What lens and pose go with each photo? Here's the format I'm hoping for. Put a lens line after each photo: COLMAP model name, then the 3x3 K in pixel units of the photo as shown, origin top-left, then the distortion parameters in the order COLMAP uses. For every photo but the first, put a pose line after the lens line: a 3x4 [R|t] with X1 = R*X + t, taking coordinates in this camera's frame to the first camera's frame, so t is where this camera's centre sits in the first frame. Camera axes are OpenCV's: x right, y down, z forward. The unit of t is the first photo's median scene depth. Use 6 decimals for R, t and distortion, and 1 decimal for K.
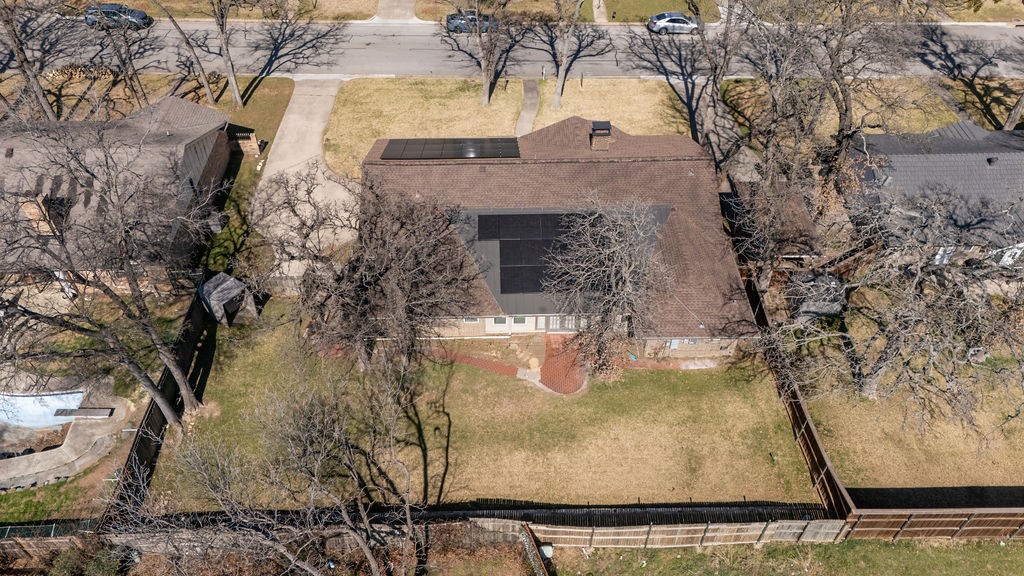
lens RADIAL K [[753.1, 0, 513.4], [0, 753.1, 279.5], [0, 0, 1]] dist [0.066111, -0.071182]
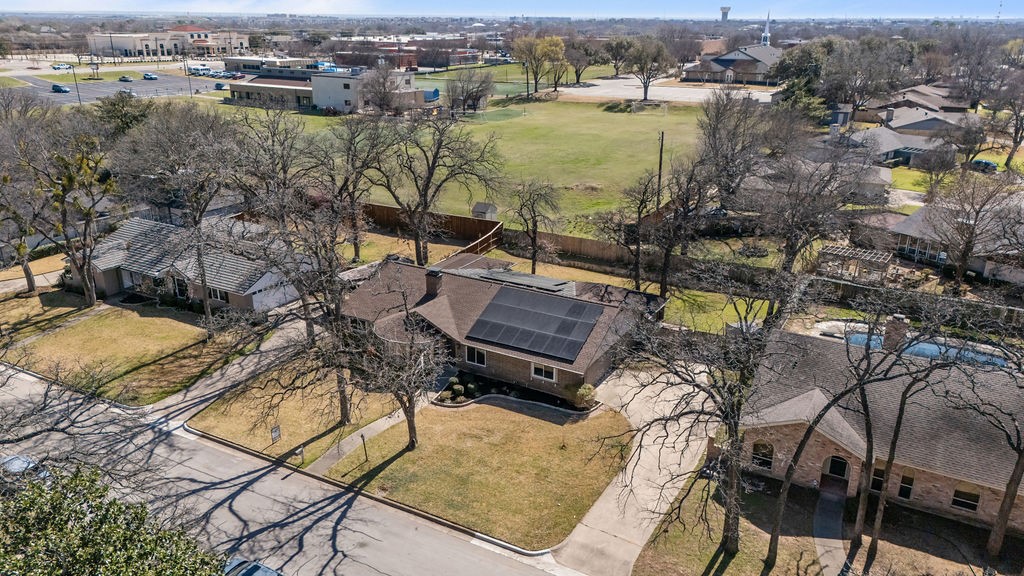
lens RADIAL K [[753.1, 0, 513.4], [0, 753.1, 279.5], [0, 0, 1]] dist [0.066111, -0.071182]
pose [[-0.855671, -0.181710, 0.484571, -0.427545], [0.360198, 0.463212, 0.809749, -0.822767], [-0.371598, 0.867420, -0.330905, 0.981064]]
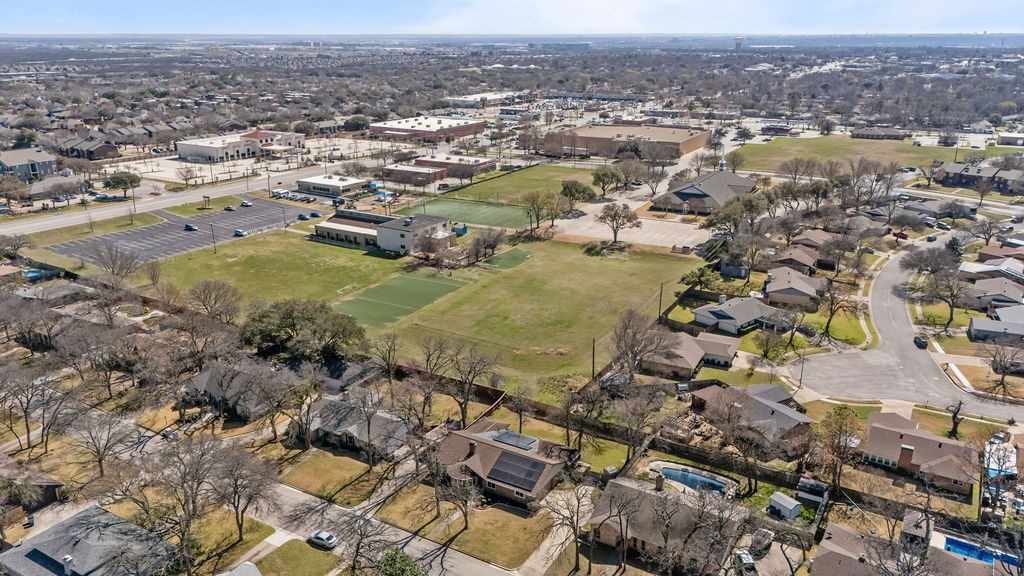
lens RADIAL K [[753.1, 0, 513.4], [0, 753.1, 279.5], [0, 0, 1]] dist [0.066111, -0.071182]
pose [[-0.843367, -0.168784, 0.510141, -0.954363], [0.381101, 0.481401, 0.789313, -1.890354], [-0.378806, 0.860096, -0.341674, 0.984289]]
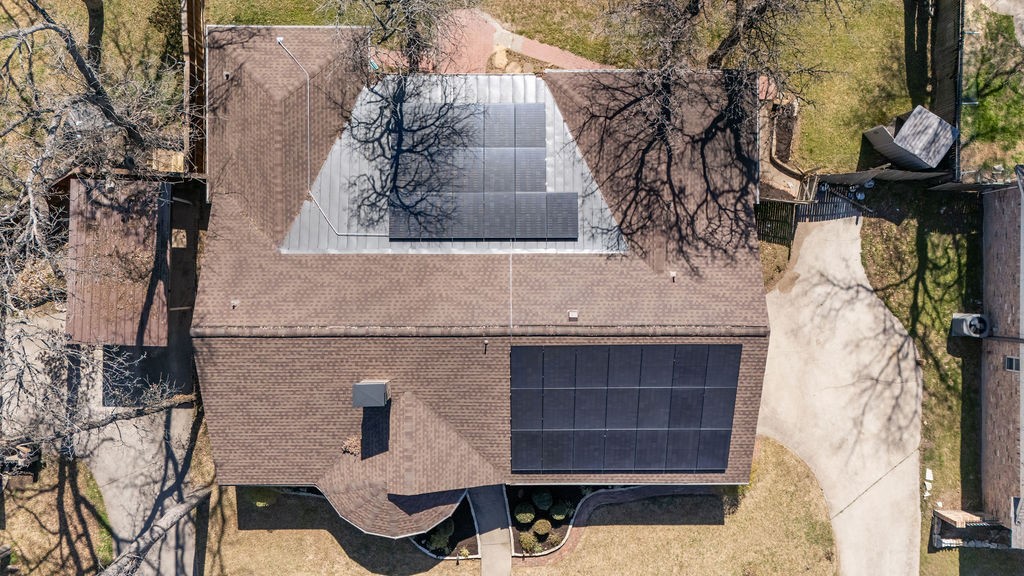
lens RADIAL K [[753.1, 0, 513.4], [0, 753.1, 279.5], [0, 0, 1]] dist [0.066111, -0.071182]
pose [[-0.999485, -0.024792, -0.020359, 0.016206], [0.003566, -0.716573, 0.697503, -0.382940], [-0.031881, 0.697072, 0.716292, 0.371474]]
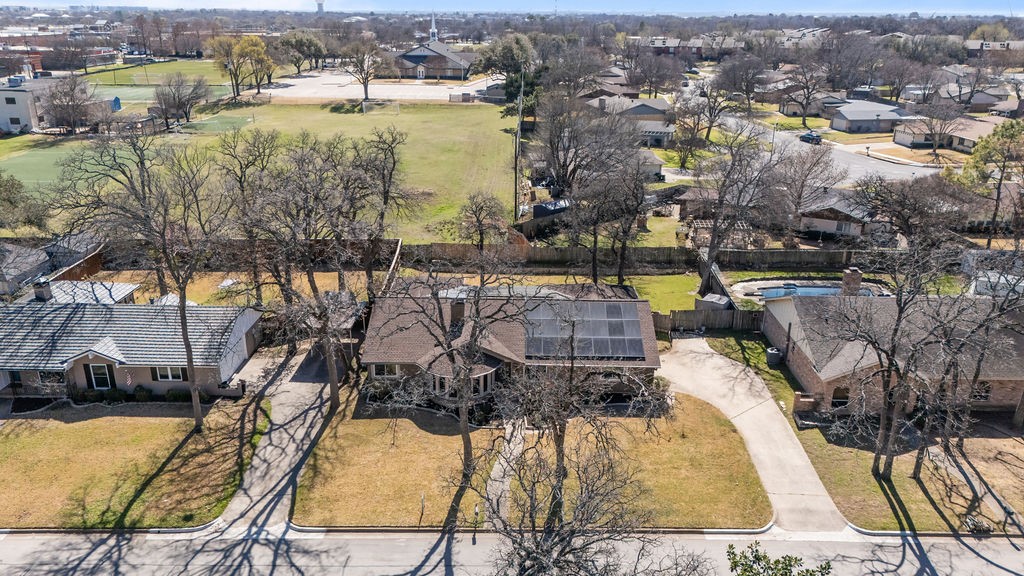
lens RADIAL K [[753.1, 0, 513.4], [0, 753.1, 279.5], [0, 0, 1]] dist [0.066111, -0.071182]
pose [[-0.999011, -0.028119, 0.034437, -0.007499], [0.019371, 0.421910, 0.906431, -0.925580], [-0.040017, 0.906201, -0.420949, 1.051812]]
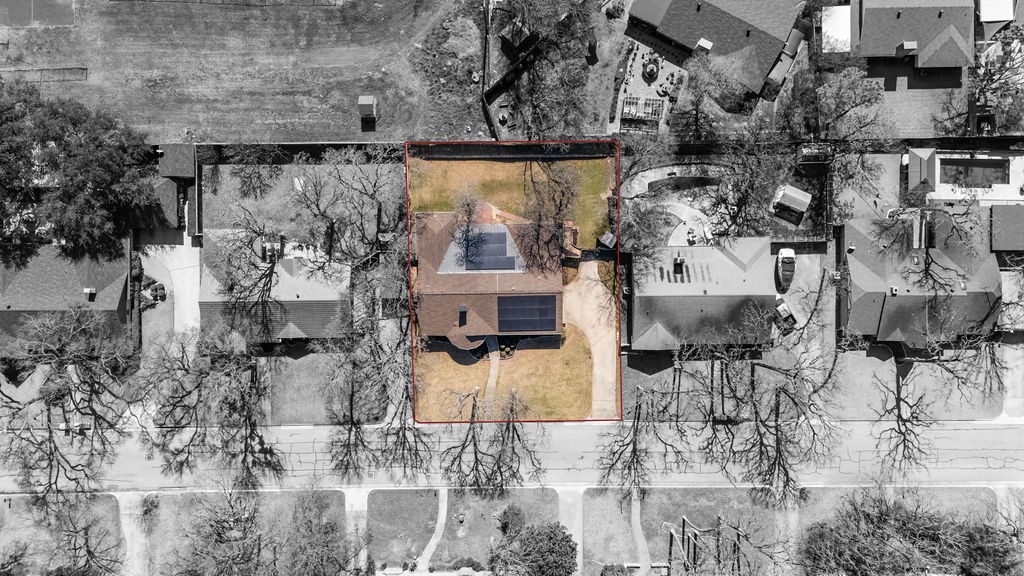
lens RADIAL K [[753.1, 0, 513.4], [0, 753.1, 279.5], [0, 0, 1]] dist [0.066111, -0.071182]
pose [[-0.999802, -0.013171, -0.014944, -0.001510], [-0.001043, -0.714561, 0.699573, -1.254782], [-0.019893, 0.699450, 0.714405, -0.517875]]
